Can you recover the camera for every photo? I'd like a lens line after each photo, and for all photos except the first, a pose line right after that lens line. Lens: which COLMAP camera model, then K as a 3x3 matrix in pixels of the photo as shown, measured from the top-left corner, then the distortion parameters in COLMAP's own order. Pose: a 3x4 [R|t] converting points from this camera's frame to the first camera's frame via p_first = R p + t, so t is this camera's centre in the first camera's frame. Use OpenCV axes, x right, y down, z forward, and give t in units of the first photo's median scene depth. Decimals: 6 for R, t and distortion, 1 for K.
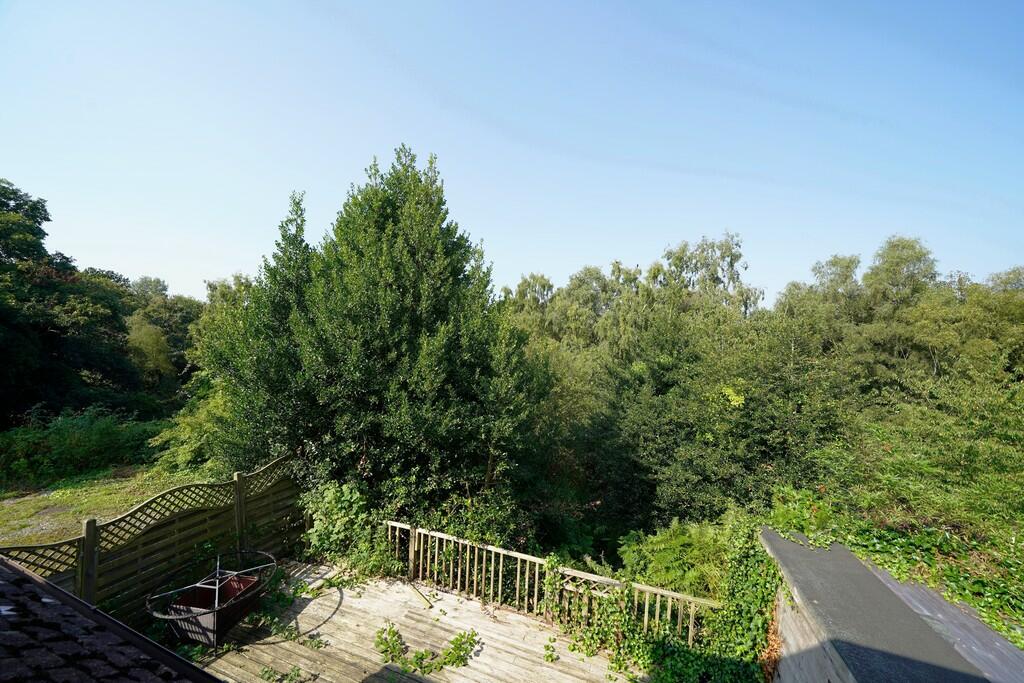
lens RADIAL K [[360.3, 0, 512.0], [0, 360.3, 341.5], [0, 0, 1]] dist [-0.025395, -0.000234]
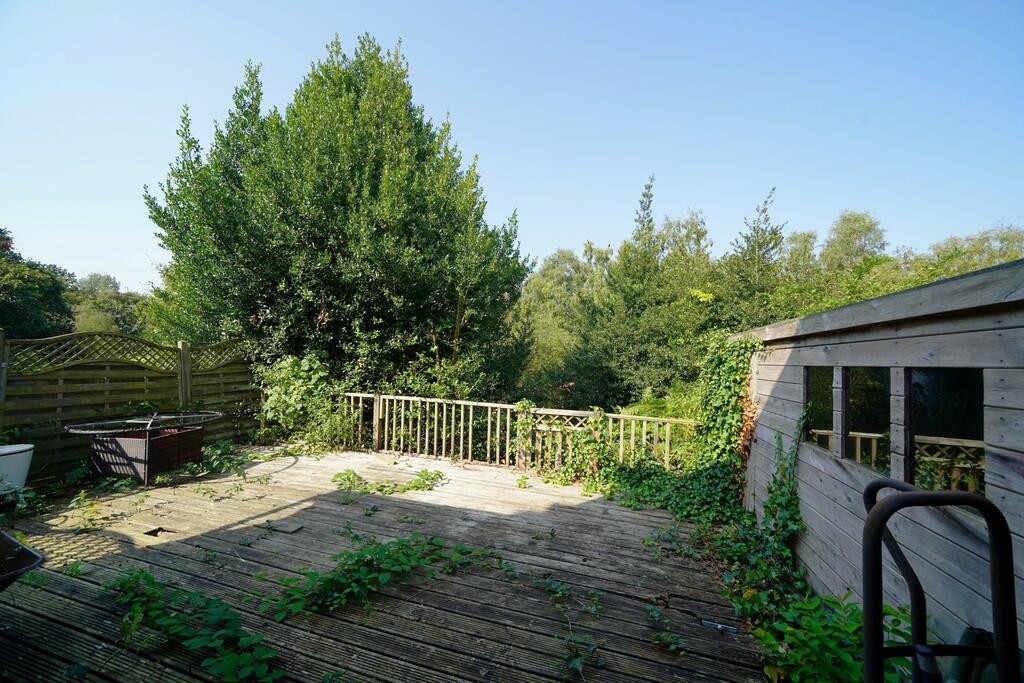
lens RADIAL K [[360.3, 0, 512.0], [0, 360.3, 341.5], [0, 0, 1]] dist [-0.025395, -0.000234]
pose [[0.997686, -0.017212, 0.065775, 0.018216], [0.018119, 0.999748, -0.013216, 0.410957], [-0.065531, 0.014377, 0.997747, 0.031392]]
